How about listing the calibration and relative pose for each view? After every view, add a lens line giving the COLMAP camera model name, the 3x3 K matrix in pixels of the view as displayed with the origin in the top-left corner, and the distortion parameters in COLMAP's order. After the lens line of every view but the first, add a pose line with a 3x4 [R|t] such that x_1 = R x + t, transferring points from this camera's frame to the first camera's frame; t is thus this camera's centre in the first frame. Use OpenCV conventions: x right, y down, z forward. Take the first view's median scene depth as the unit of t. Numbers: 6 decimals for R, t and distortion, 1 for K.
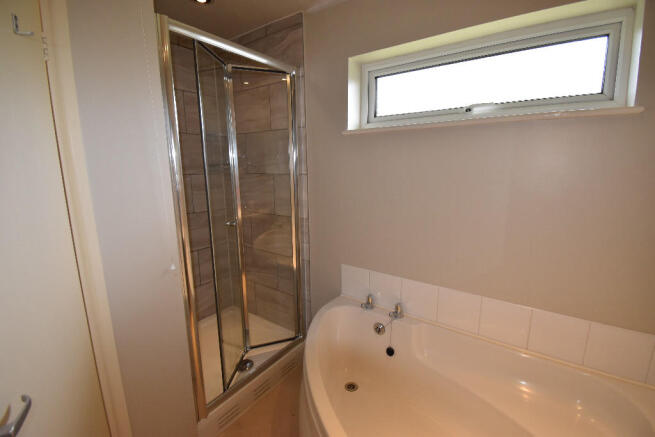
lens RADIAL K [[291.0, 0, 329.6], [0, 291.0, 216.5], [0, 0, 1]] dist [0.026872, -0.028228]
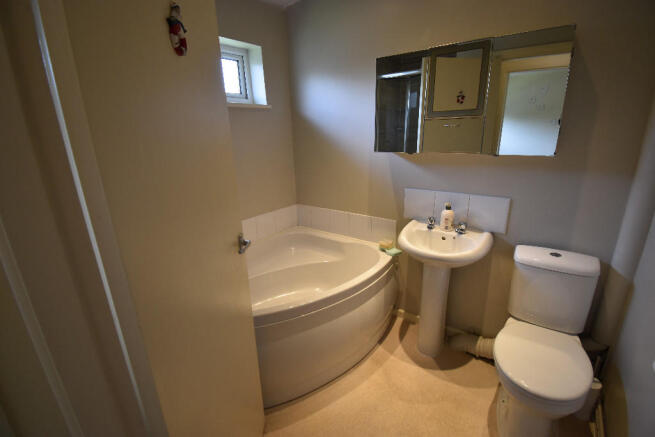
lens RADIAL K [[291.0, 0, 329.6], [0, 291.0, 216.5], [0, 0, 1]] dist [0.026872, -0.028228]
pose [[0.005643, -0.284946, 0.958527, -0.785182], [0.208099, 0.937891, 0.277586, -0.061414], [-0.978091, 0.197902, 0.064590, 0.337576]]
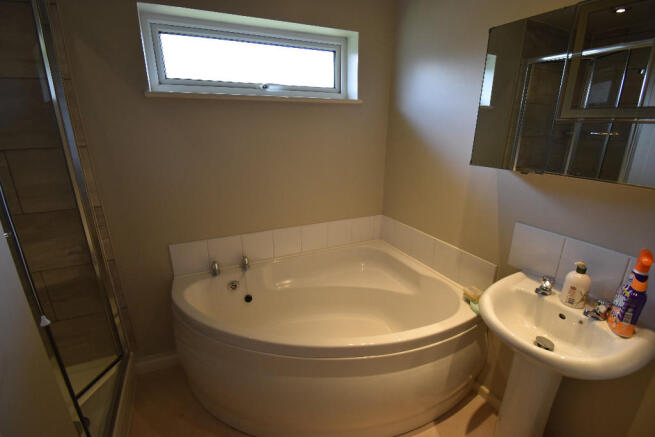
lens RADIAL K [[291.0, 0, 329.6], [0, 291.0, 216.5], [0, 0, 1]] dist [0.026872, -0.028228]
pose [[0.473512, -0.260218, 0.841471, -0.523656], [0.158913, 0.964924, 0.208971, -0.039239], [-0.866333, 0.034771, 0.498255, 0.132713]]
